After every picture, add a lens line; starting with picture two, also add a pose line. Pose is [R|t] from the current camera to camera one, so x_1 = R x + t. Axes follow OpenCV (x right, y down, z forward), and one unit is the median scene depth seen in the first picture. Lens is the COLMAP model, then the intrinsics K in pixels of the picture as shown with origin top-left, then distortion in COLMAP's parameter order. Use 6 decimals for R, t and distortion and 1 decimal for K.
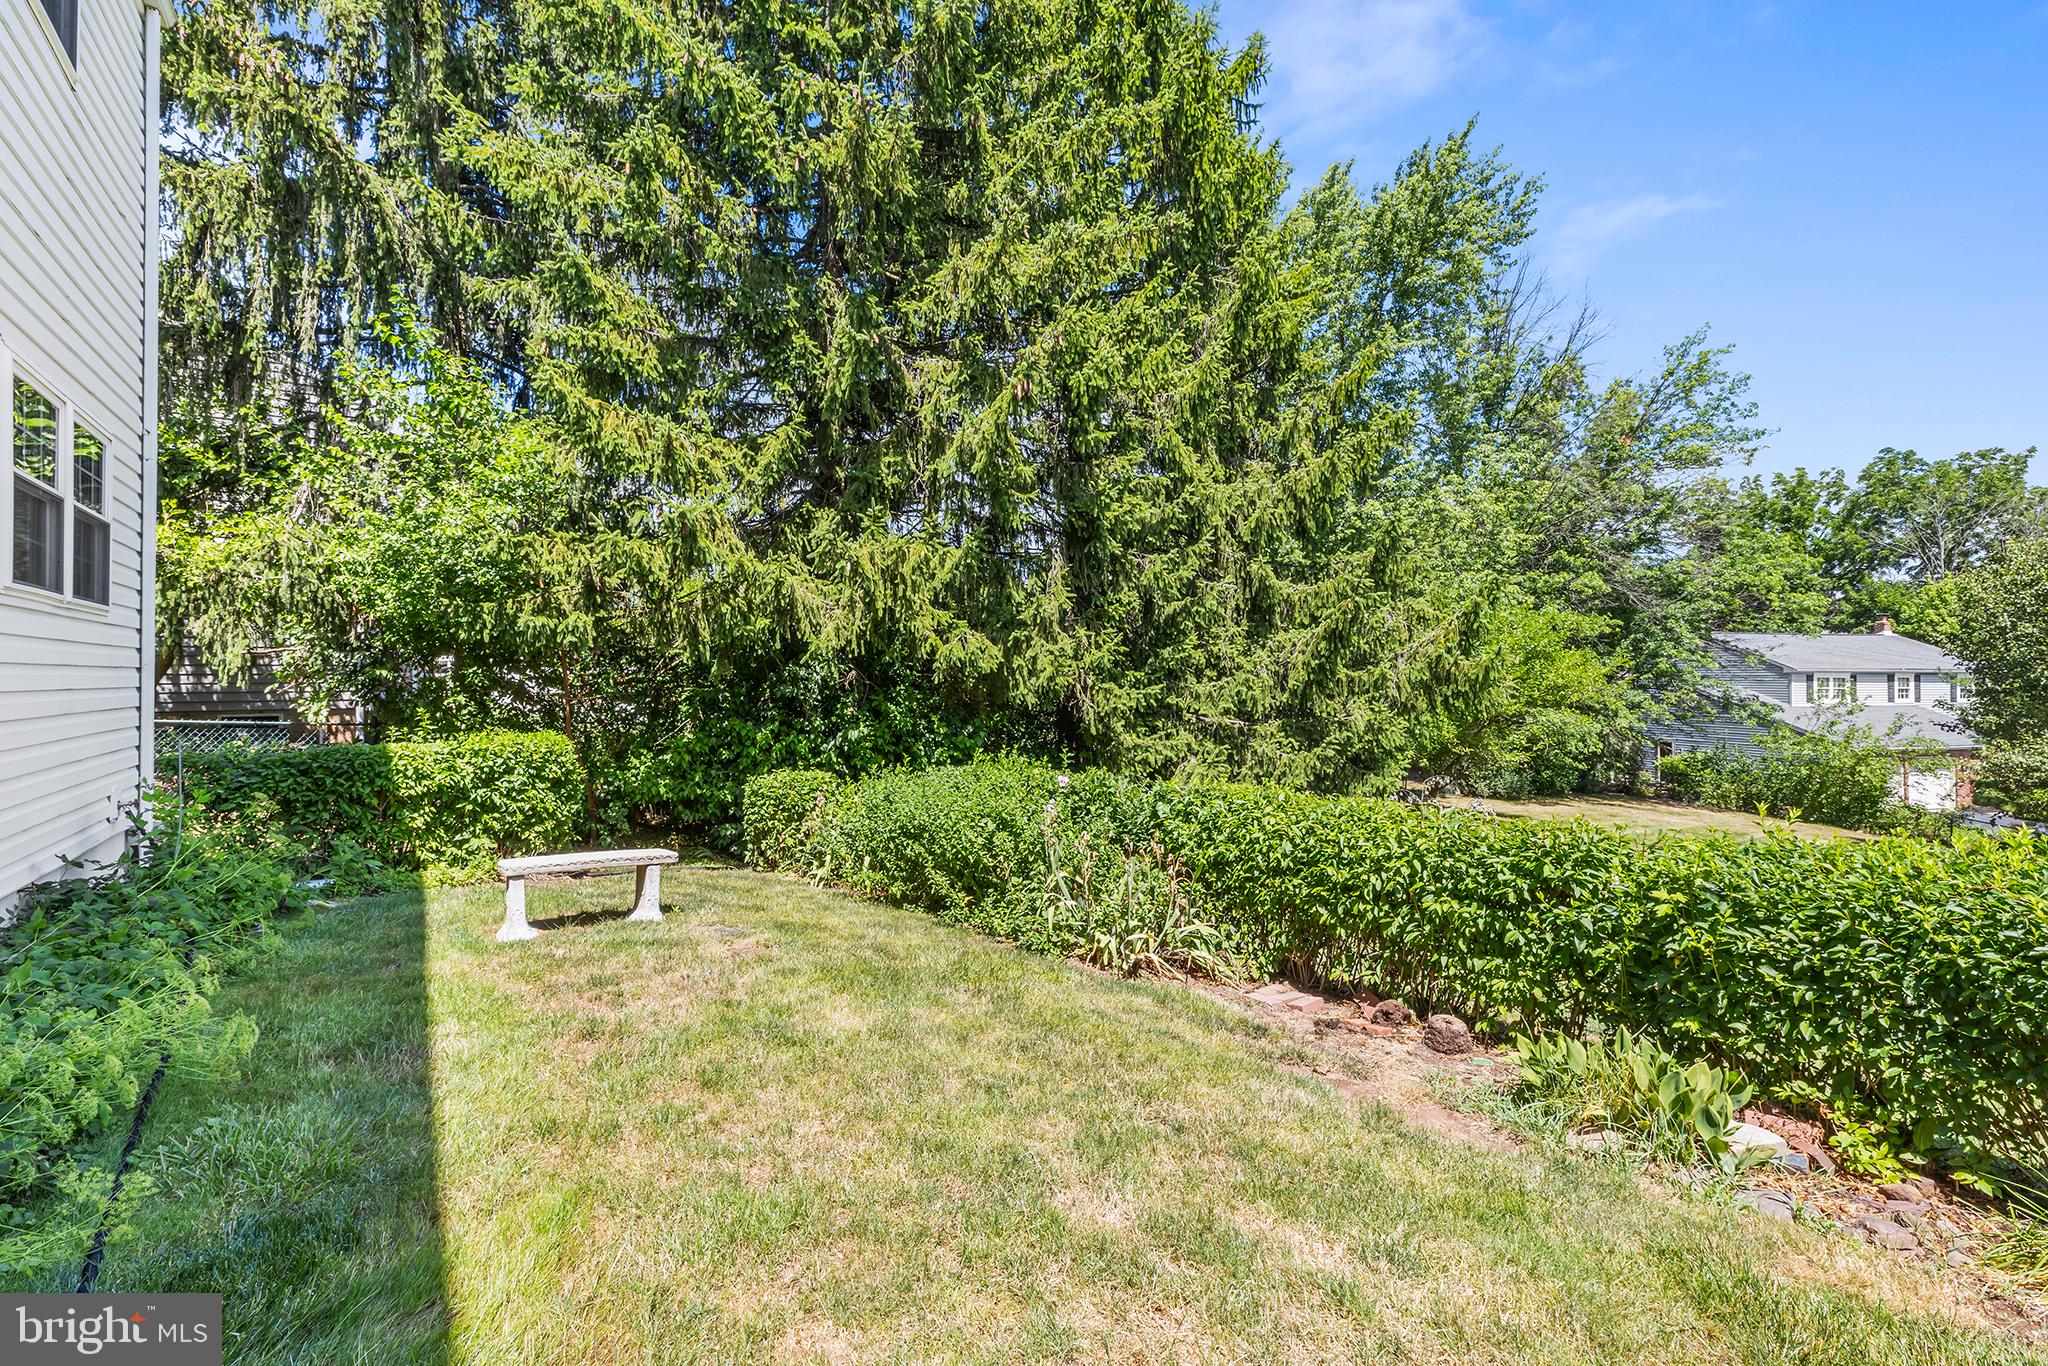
lens RADIAL K [[920.7, 0, 1026.2], [0, 920.7, 668.3], [0, 0, 1]] dist [0.003413, -0.000040]
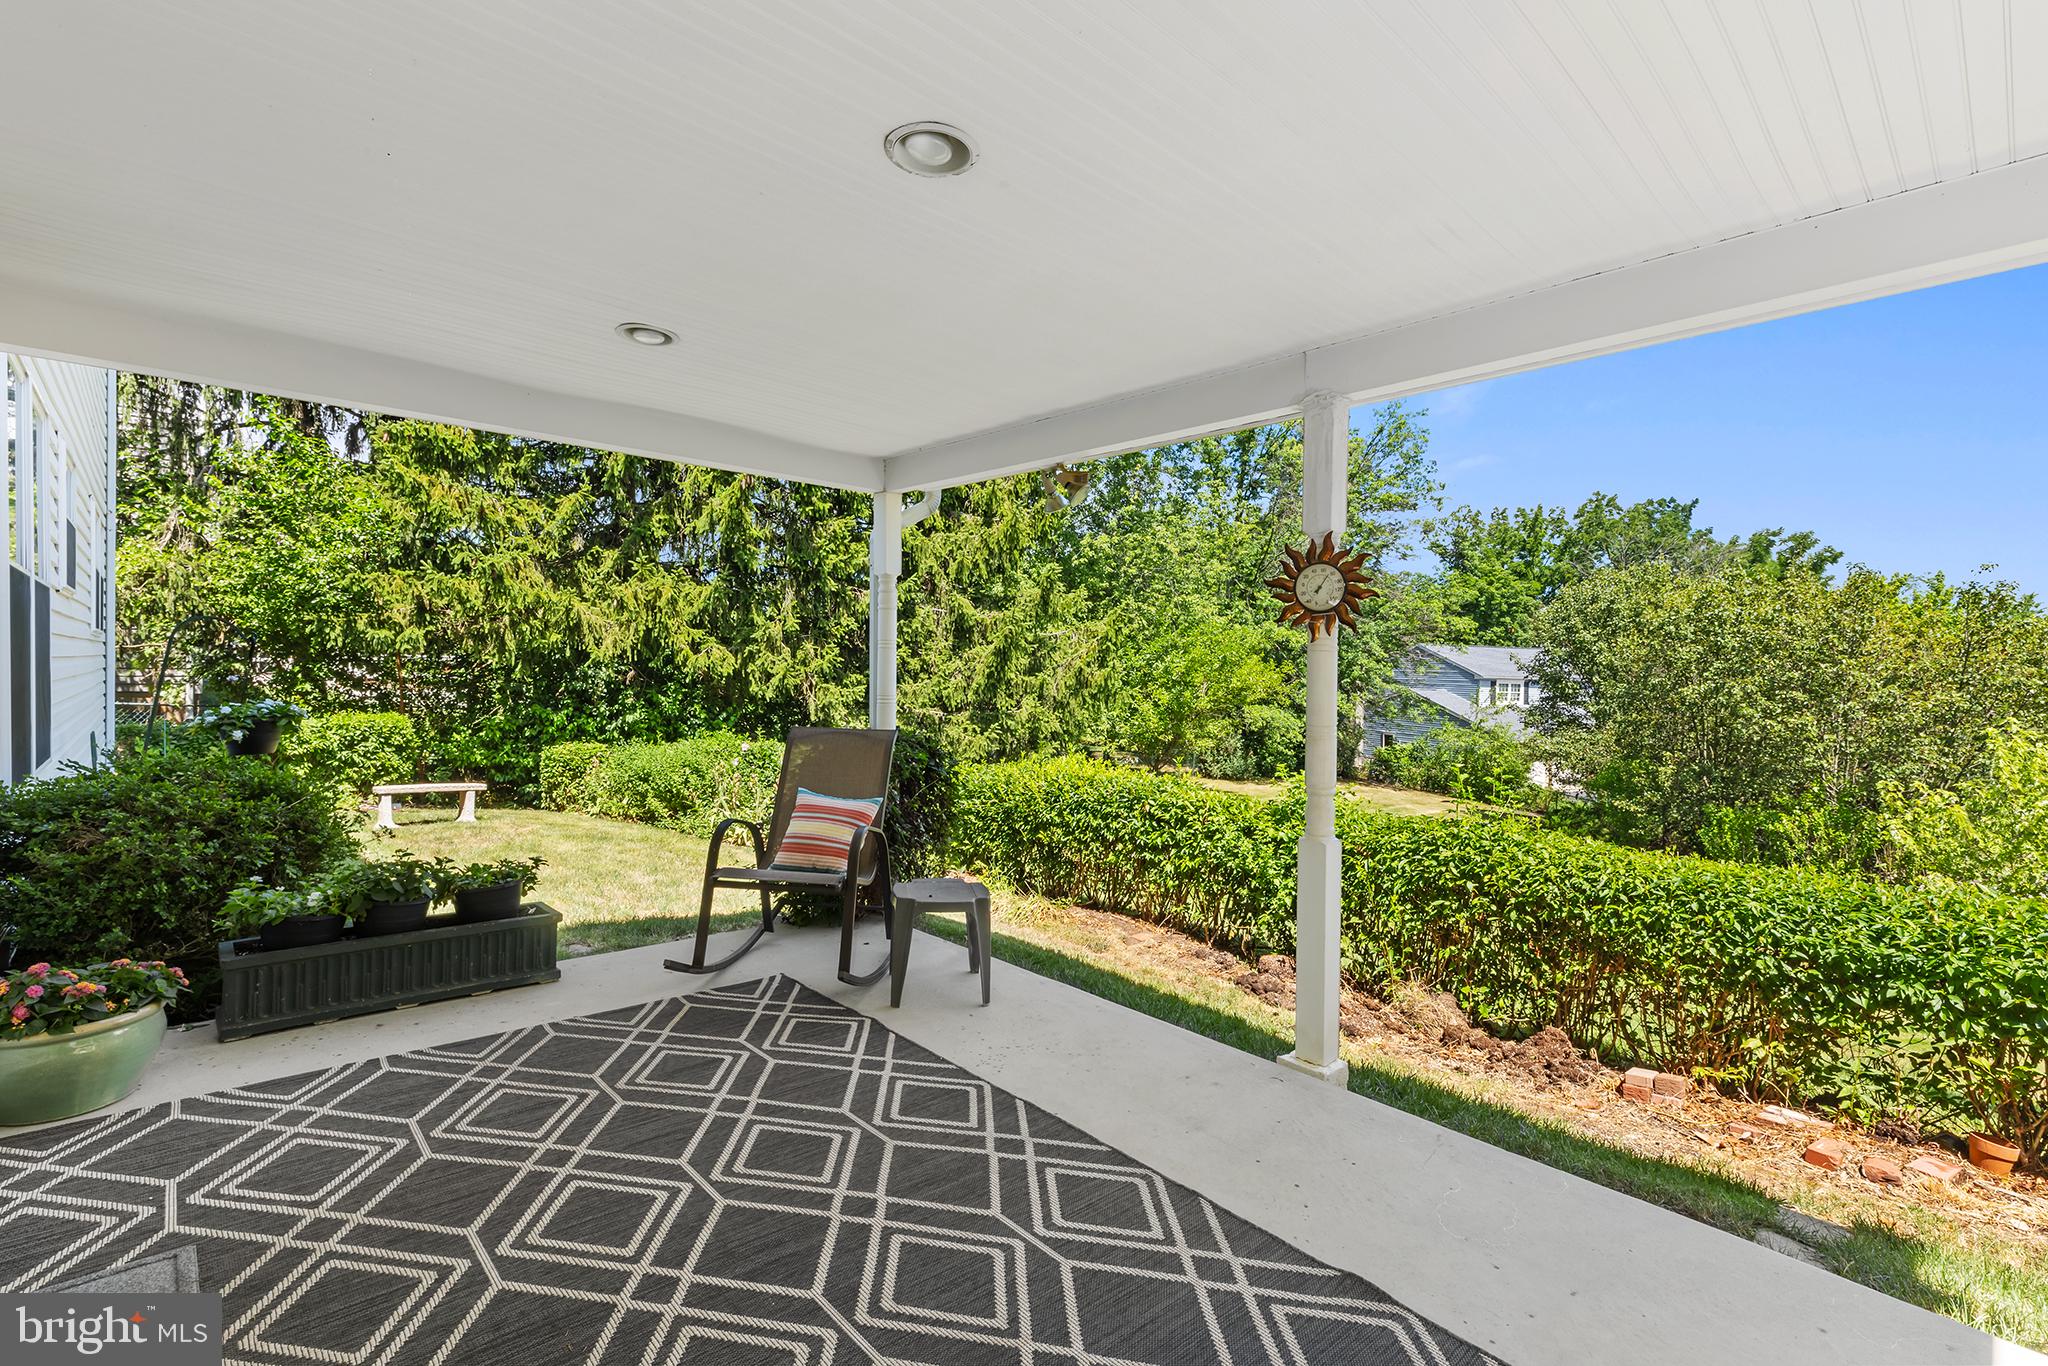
lens RADIAL K [[920.7, 0, 1033.8], [0, 920.7, 691.8], [0, 0, 1]] dist [0.003413, -0.000040]
pose [[0.986971, 0.015519, 0.160145, 0.190874], [-0.021102, 0.999225, 0.033218, -0.026521], [-0.159506, -0.036165, 0.986534, -0.459934]]
